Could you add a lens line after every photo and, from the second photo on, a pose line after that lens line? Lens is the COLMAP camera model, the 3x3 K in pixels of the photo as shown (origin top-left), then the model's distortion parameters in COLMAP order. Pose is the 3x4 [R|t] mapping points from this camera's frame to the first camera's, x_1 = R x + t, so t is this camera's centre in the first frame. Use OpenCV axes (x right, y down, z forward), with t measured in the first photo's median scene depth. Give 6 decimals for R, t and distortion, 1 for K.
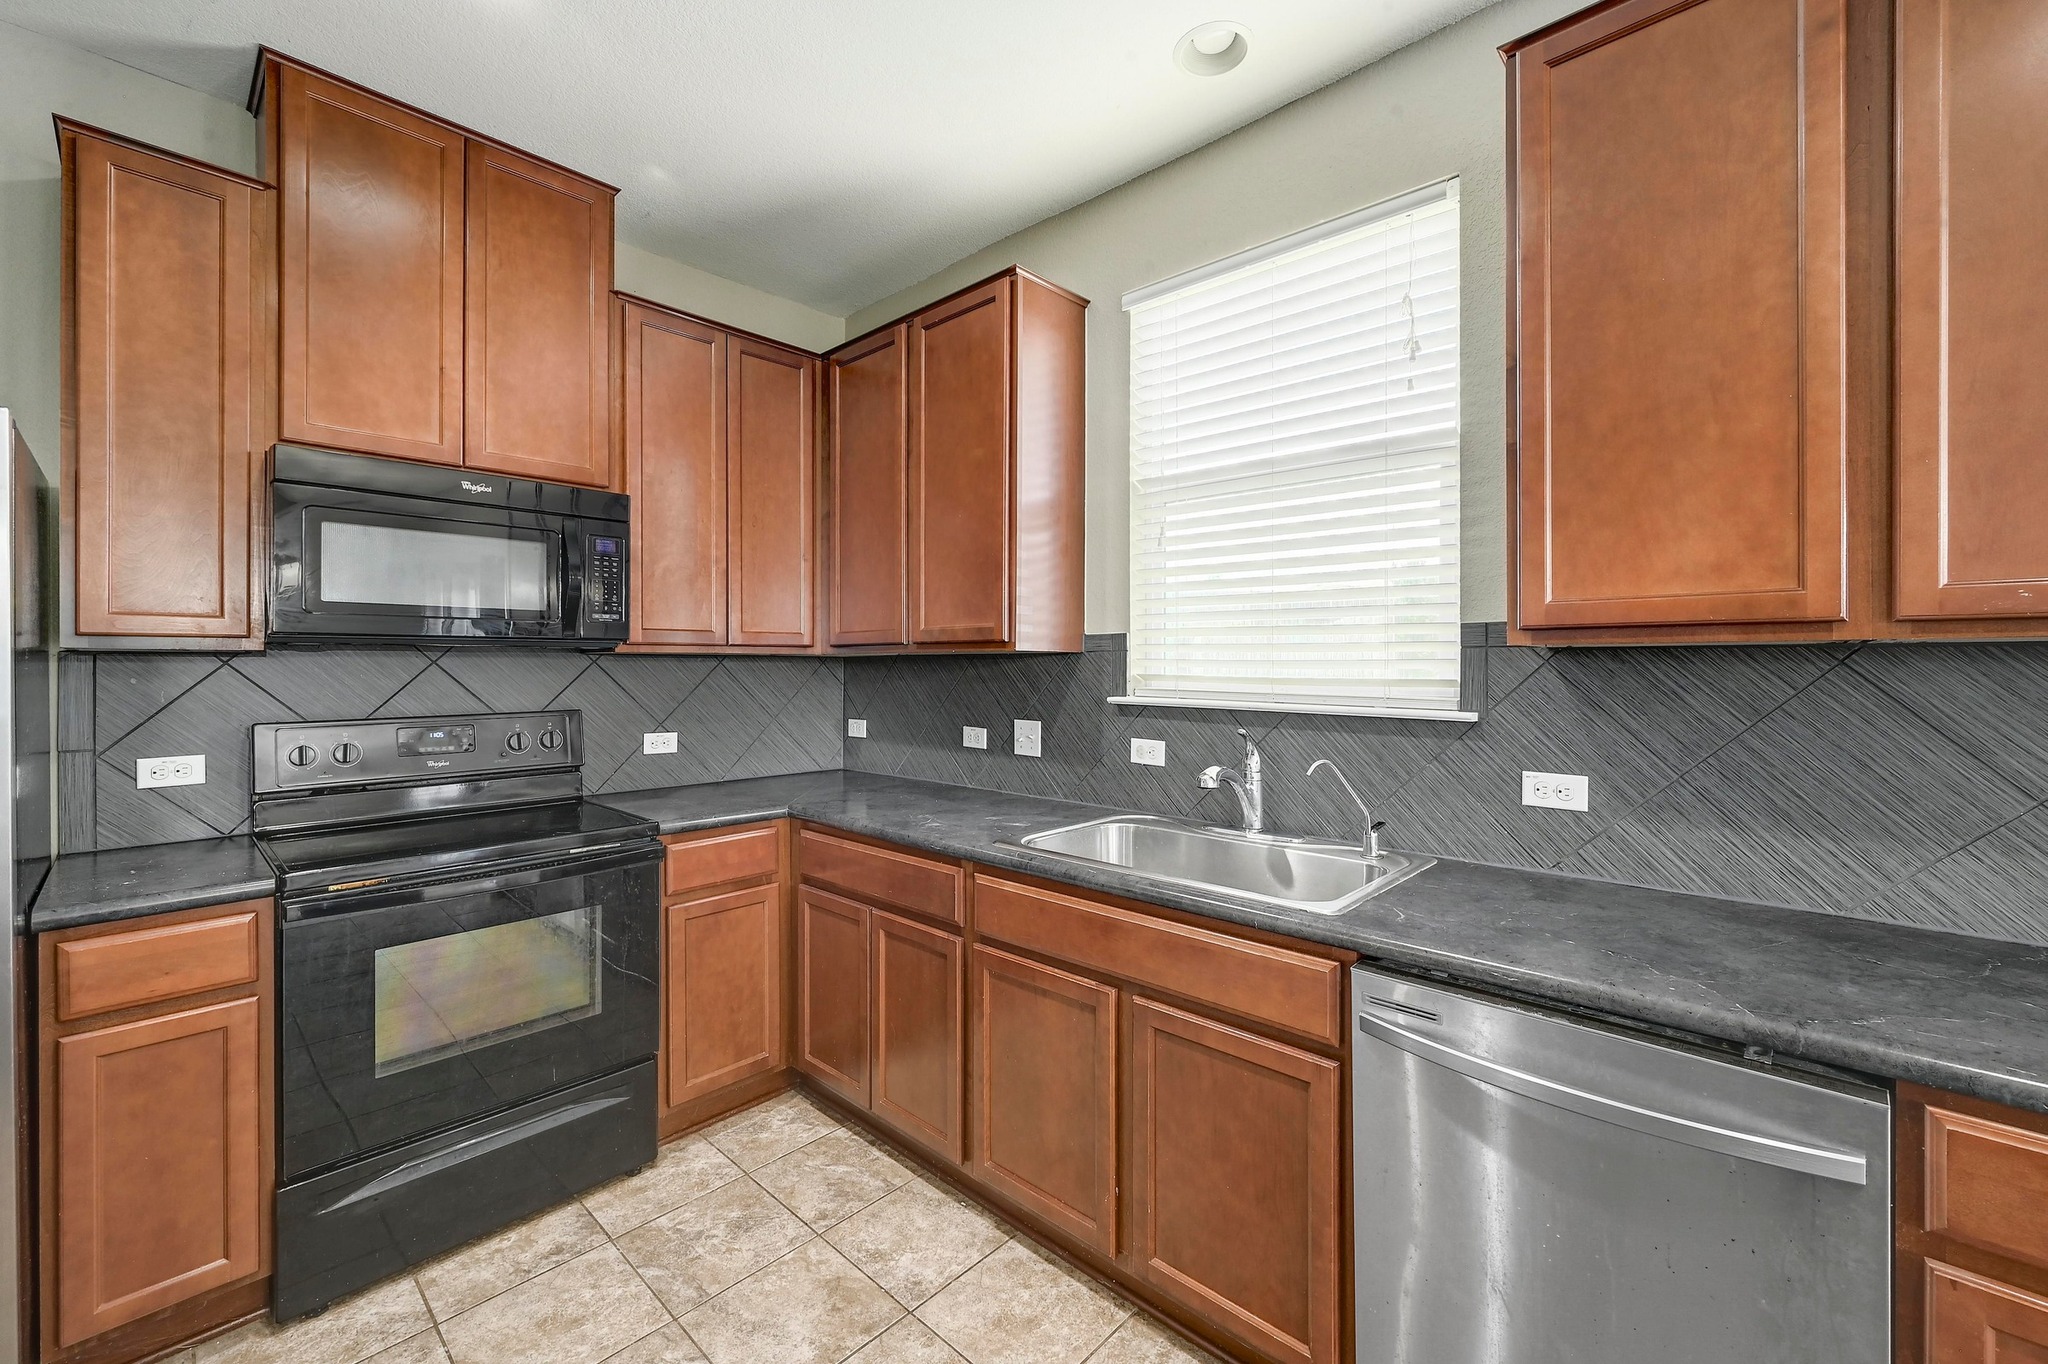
lens RADIAL K [[833.9, 0, 1028.1], [0, 833.9, 661.5], [0, 0, 1]] dist [0.000330, 0.000050]
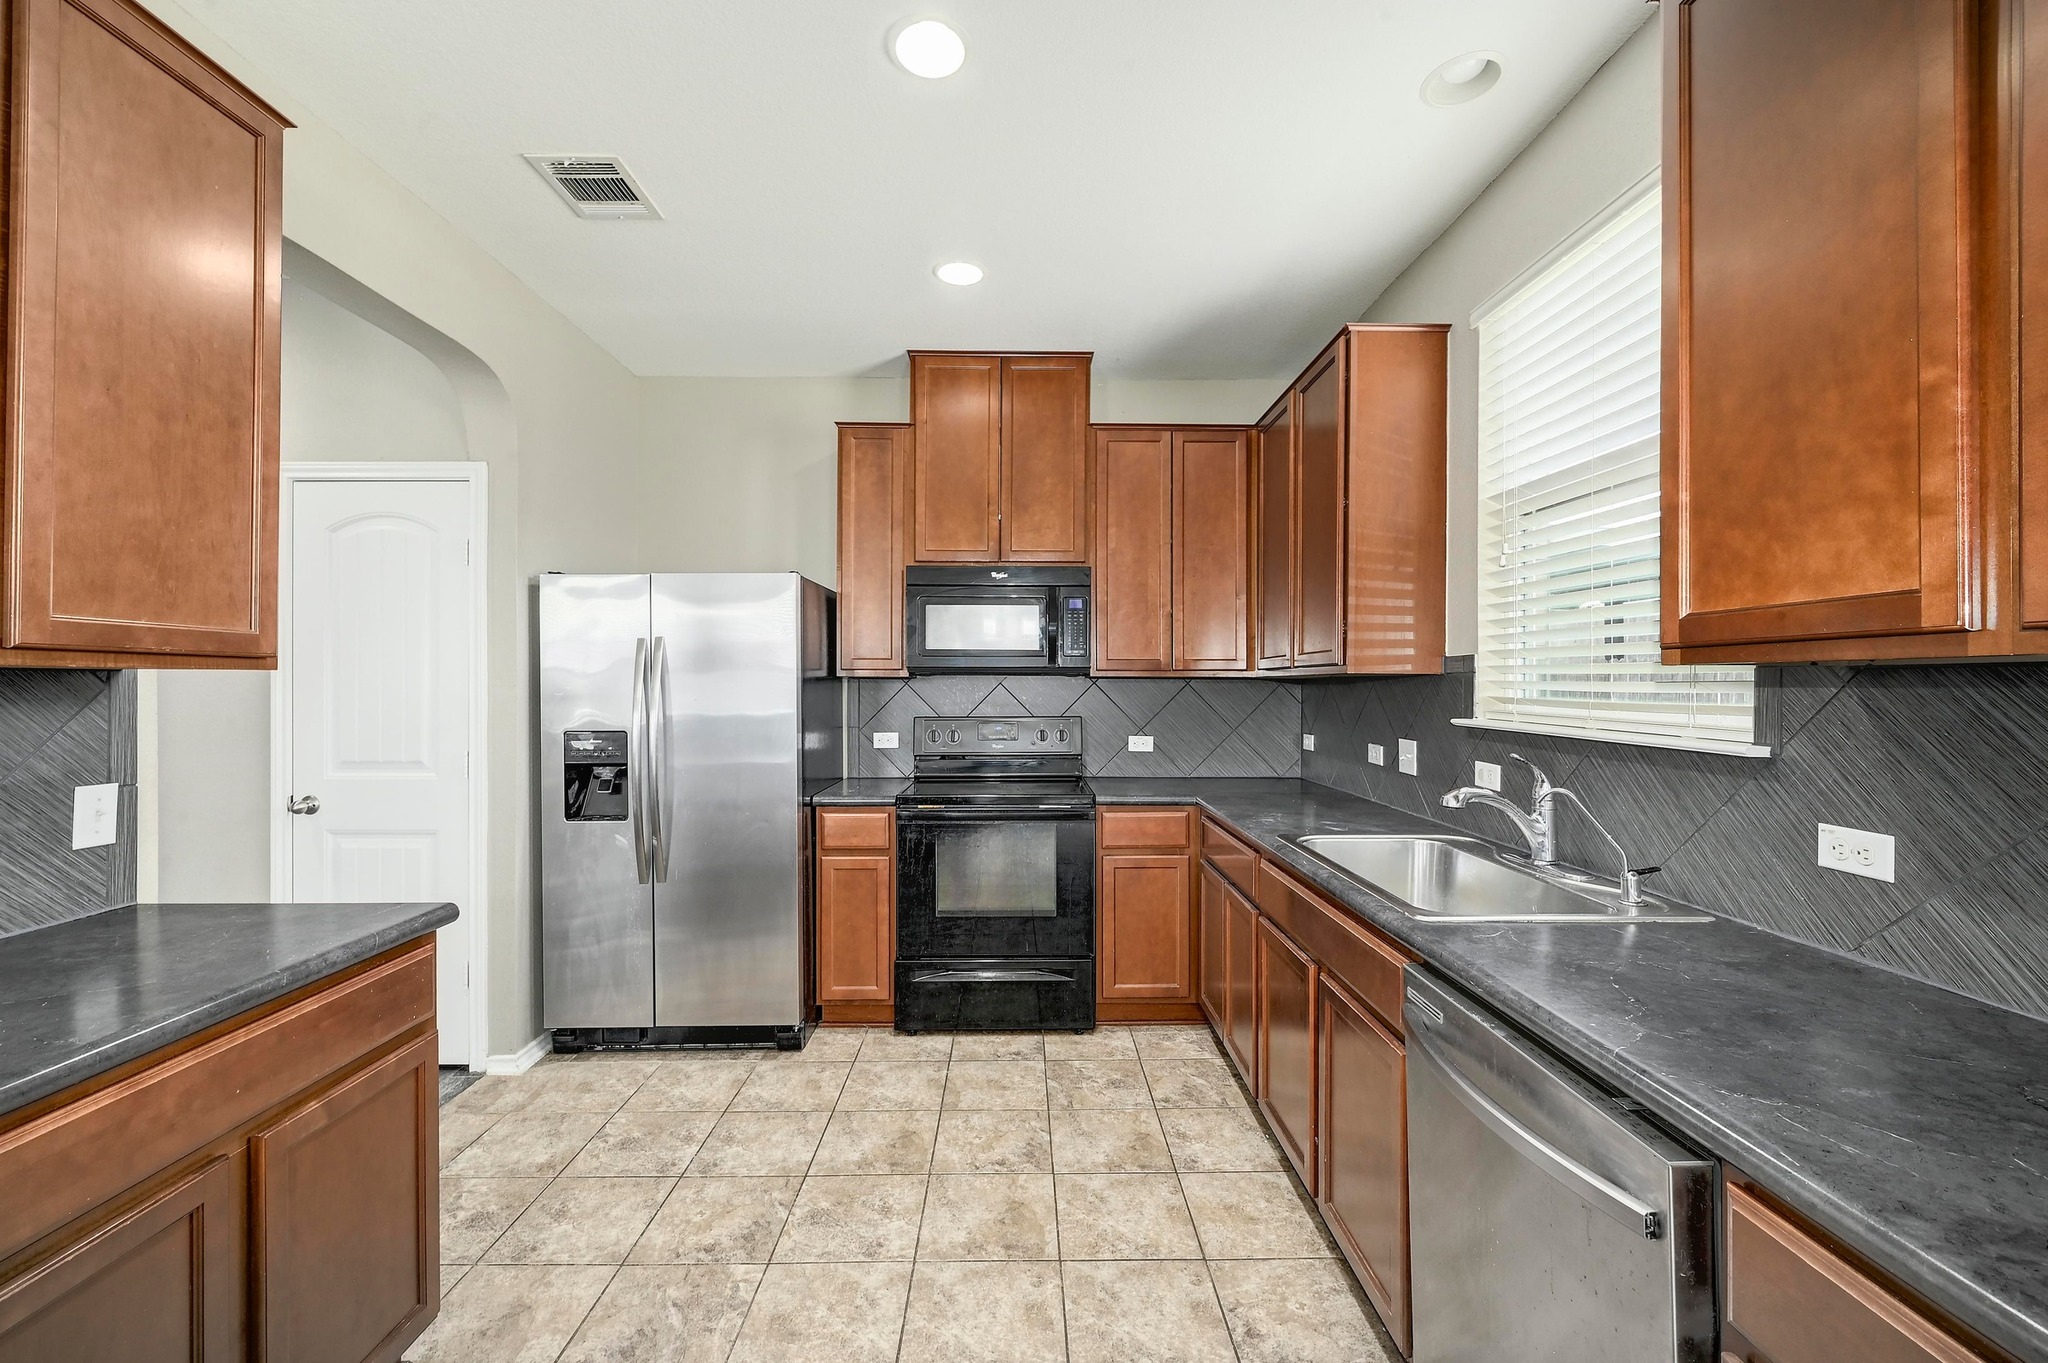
lens RADIAL K [[824.0, 0, 1024.0], [0, 824.0, 681.5], [0, 0, 1]] dist [-0.000063, 0.000222]
pose [[0.690099, -0.000348, -0.723714, 0.498890], [-0.000415, 1.000000, -0.000877, -0.001202], [0.723714, 0.000905, 0.690099, -0.064688]]
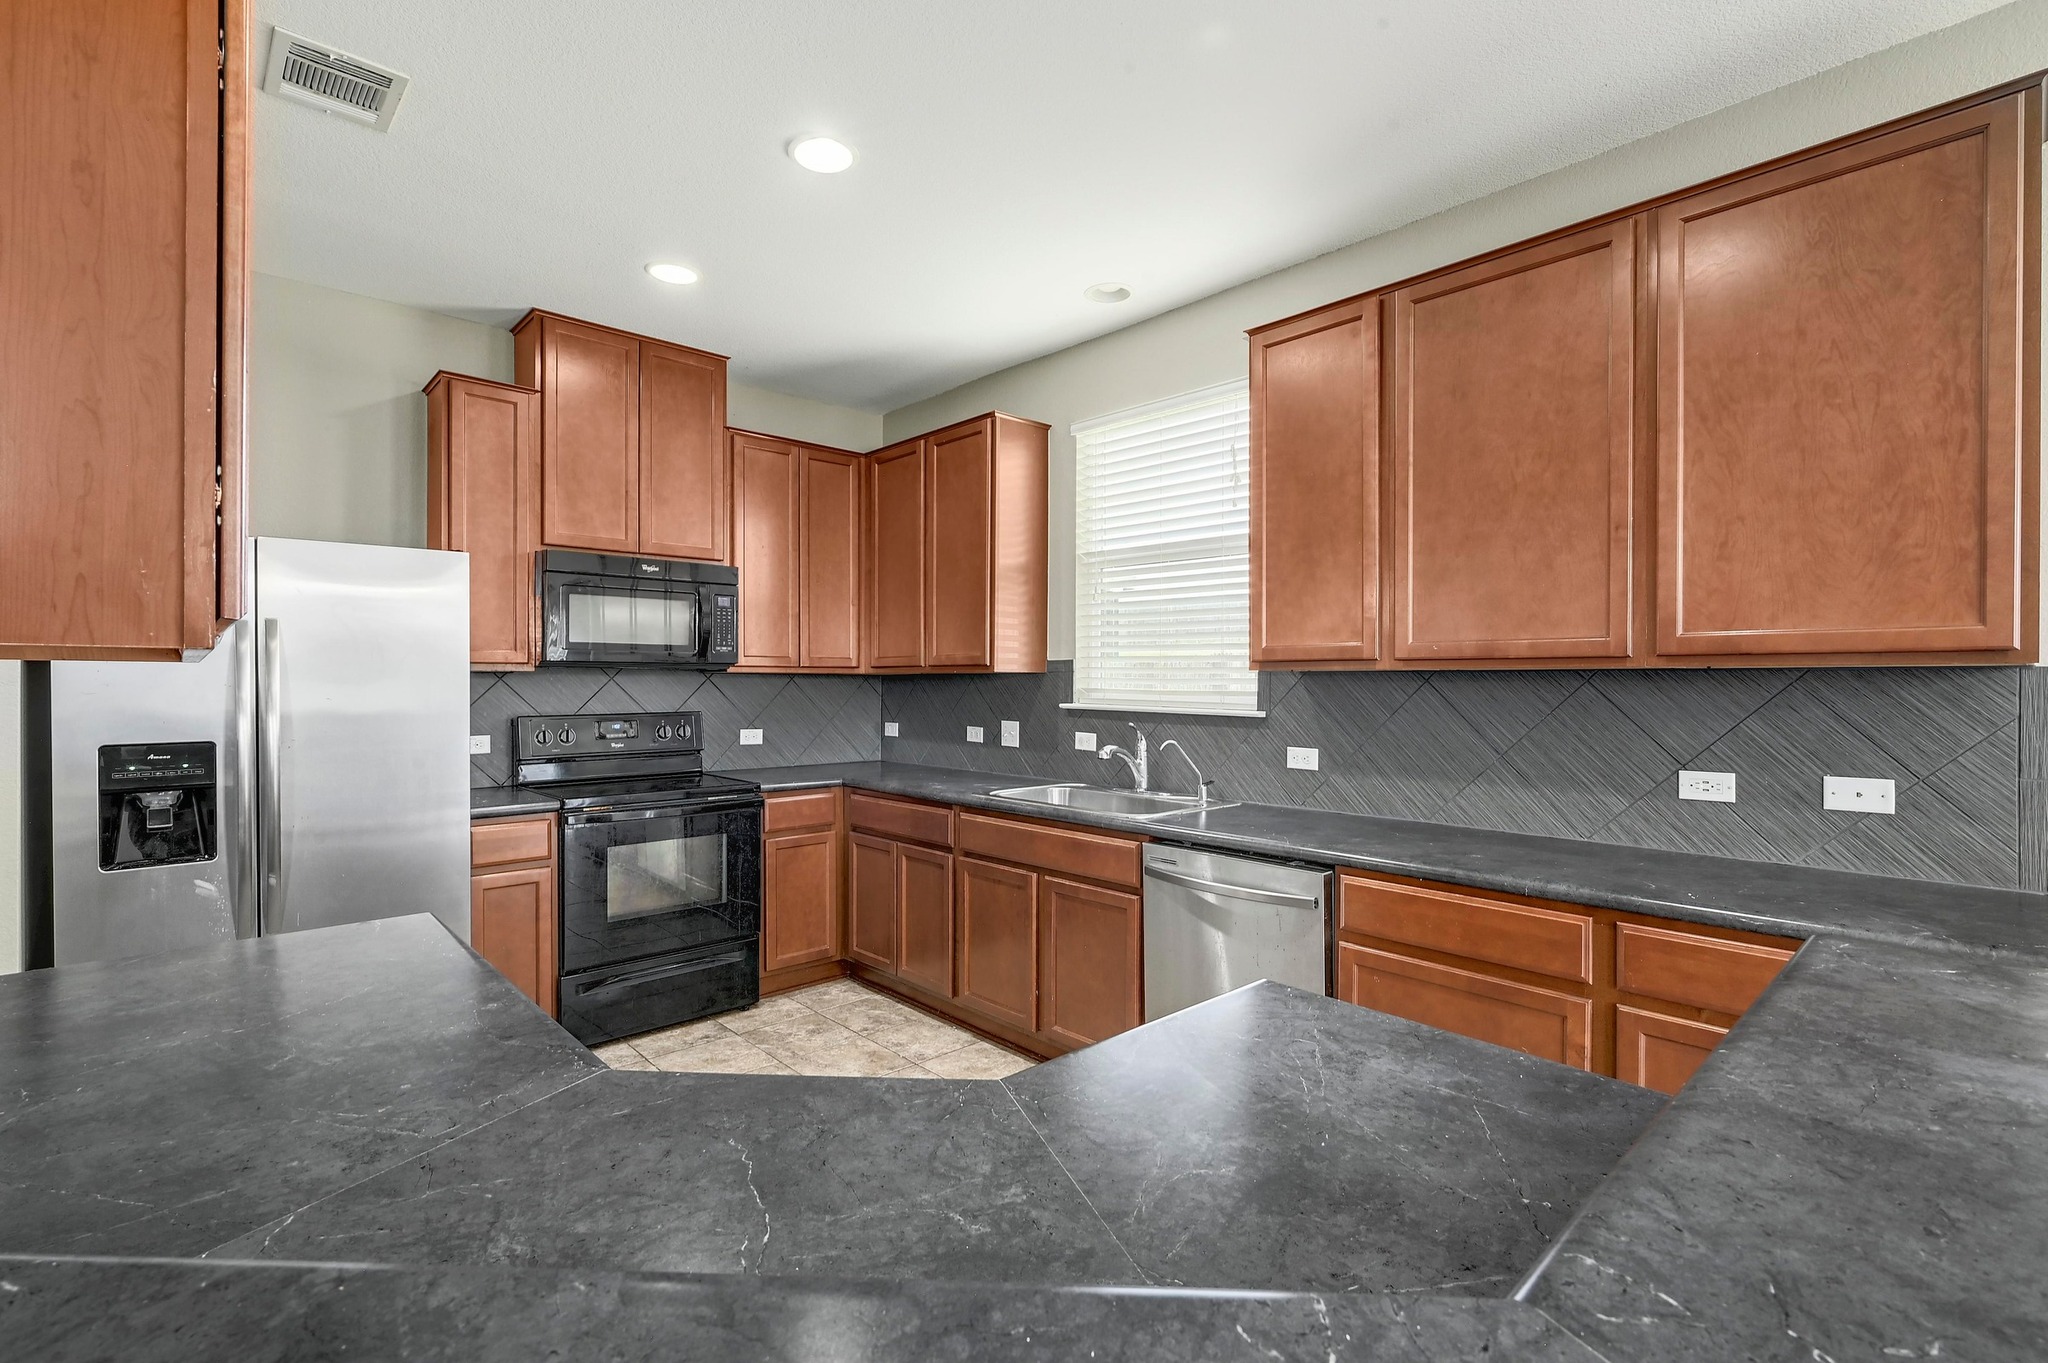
lens RADIAL K [[935.8, 0, 1024.0], [0, 935.8, 681.5], [0, 0, 1]] dist [0.000356, -0.000139]
pose [[0.997320, 0.002446, -0.073115, 0.165559], [-0.002158, 0.999990, 0.004019, -0.002506], [0.073124, -0.003850, 0.997315, -0.678095]]
